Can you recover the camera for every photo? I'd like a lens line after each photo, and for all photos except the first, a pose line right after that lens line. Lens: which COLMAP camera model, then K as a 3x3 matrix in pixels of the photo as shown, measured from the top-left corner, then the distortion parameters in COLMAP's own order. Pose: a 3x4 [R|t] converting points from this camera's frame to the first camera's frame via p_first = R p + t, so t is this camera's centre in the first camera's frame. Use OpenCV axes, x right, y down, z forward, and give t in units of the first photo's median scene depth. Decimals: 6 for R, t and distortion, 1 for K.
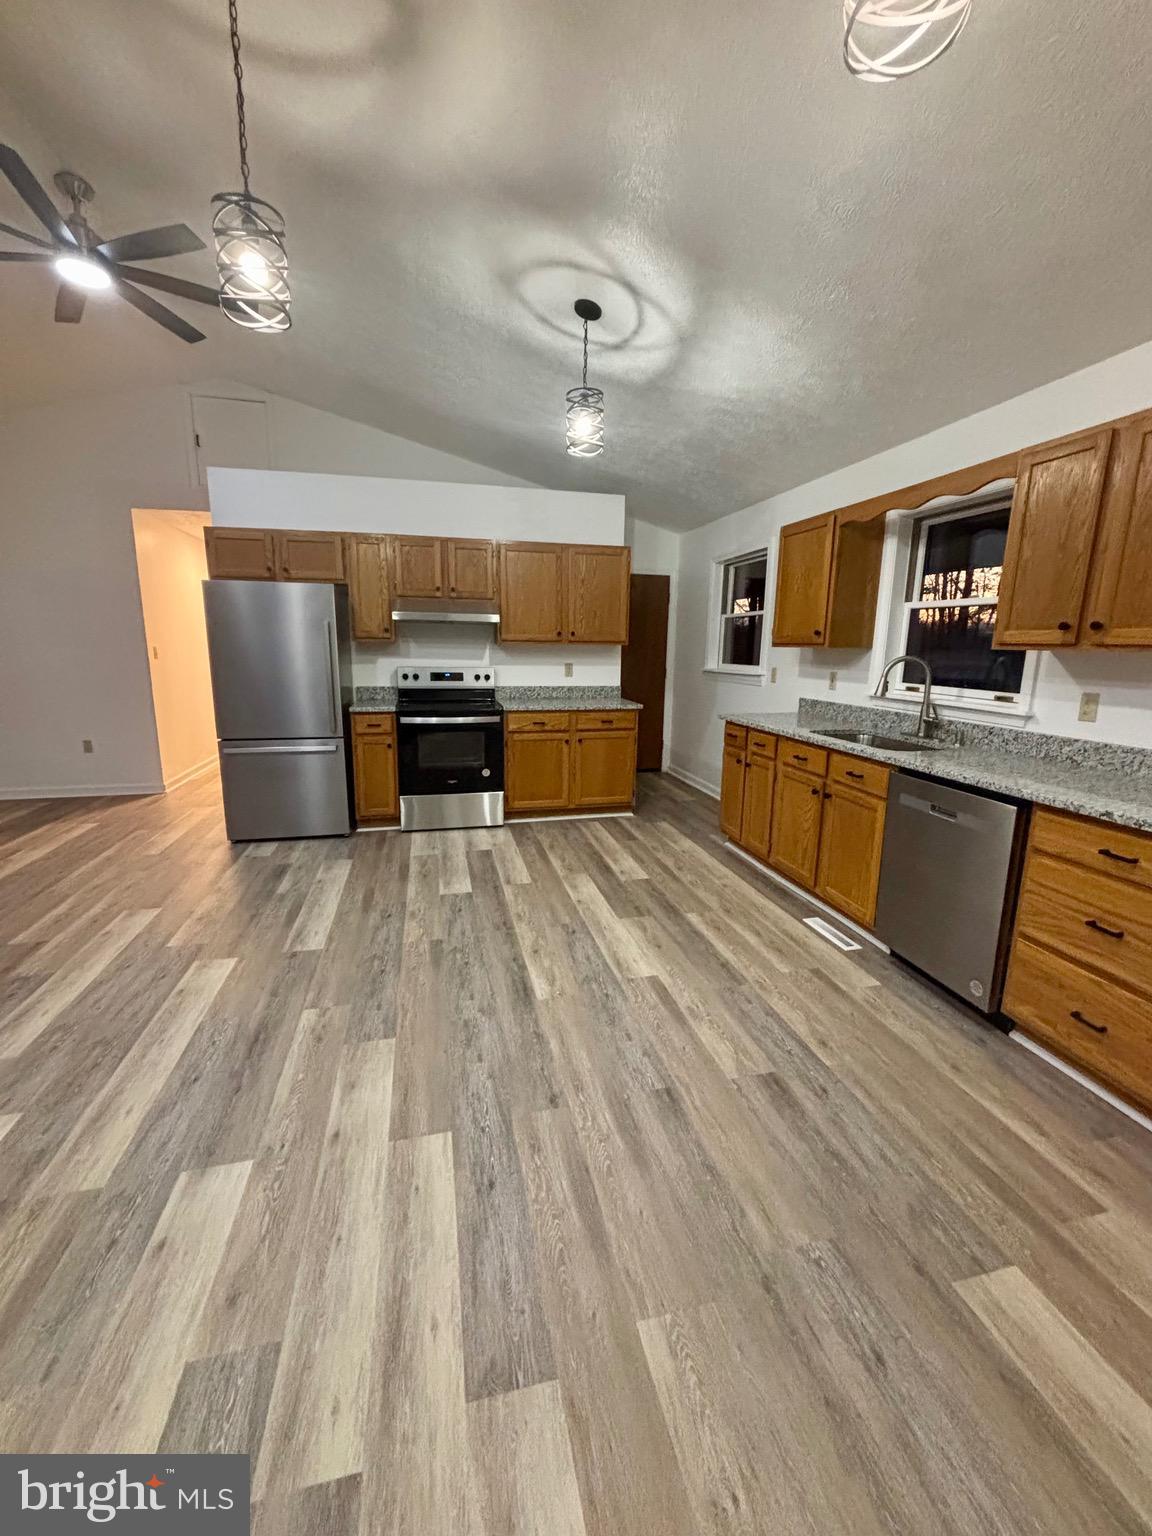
lens RADIAL K [[609.9, 0, 576.0], [0, 609.9, 768.0], [0, 0, 1]] dist [0.009761, 0.000375]
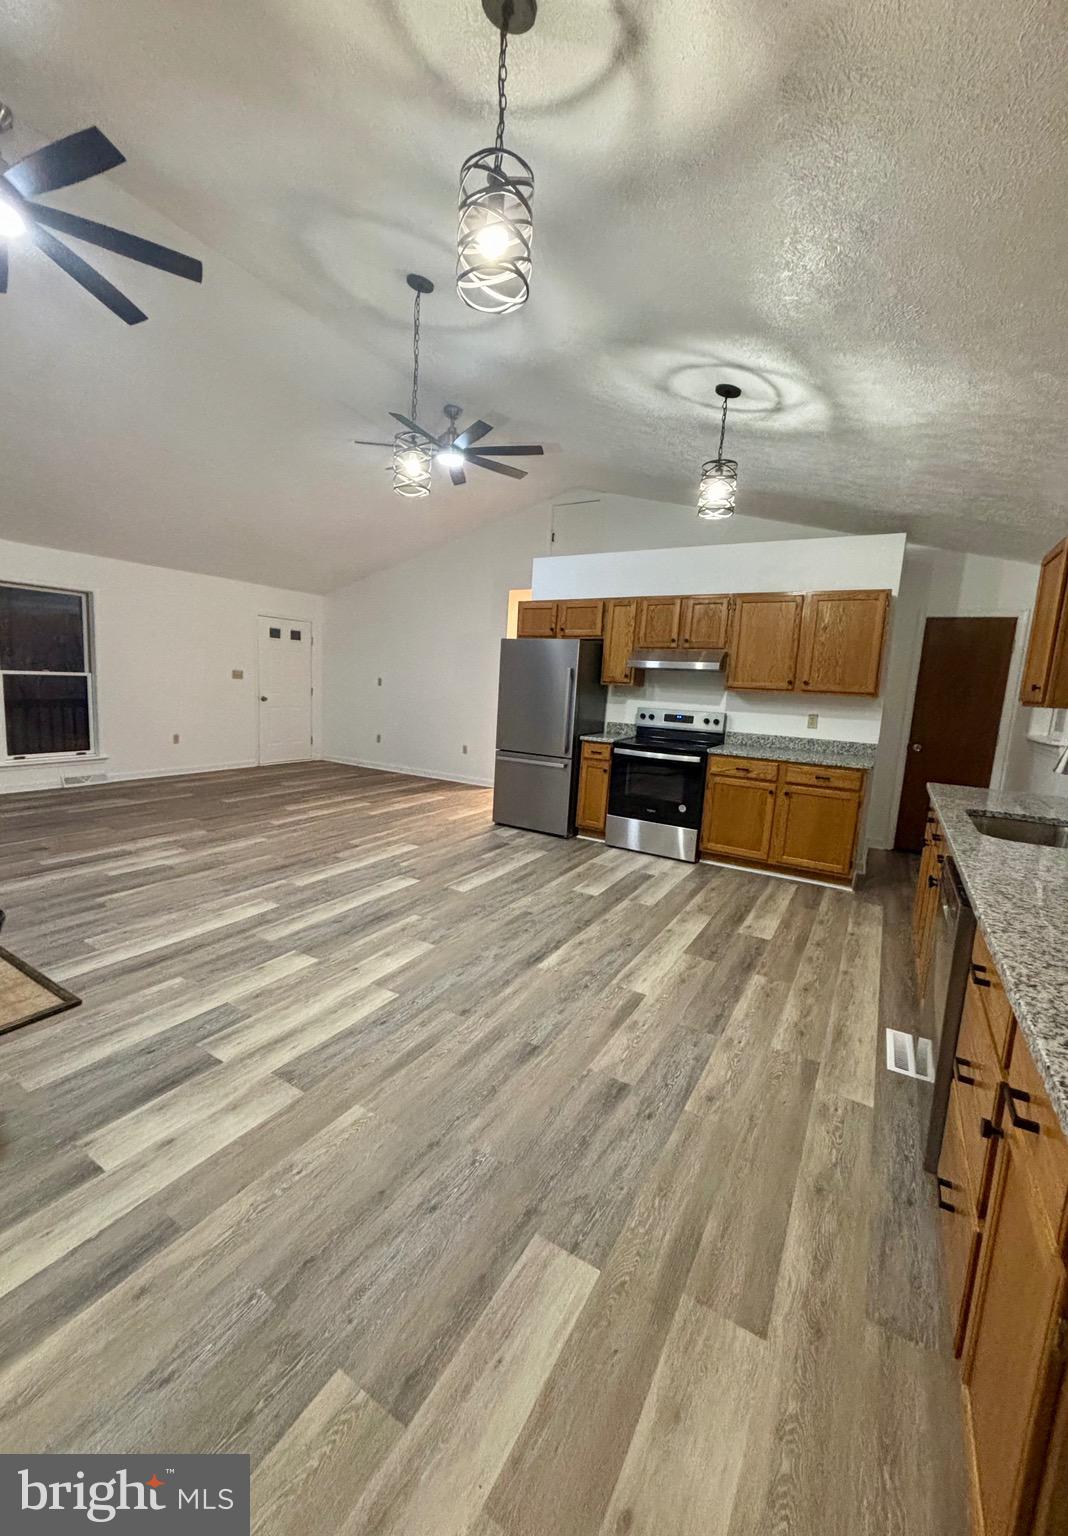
lens RADIAL K [[649.6, 0, 534.0], [0, 649.6, 768.0], [0, 0, 1]] dist [0.023306, -0.000248]
pose [[0.698630, 0.118881, -0.705538, 0.521272], [-0.184456, 0.982693, -0.017069, 0.006381], [0.691298, 0.142065, 0.708467, 0.007702]]
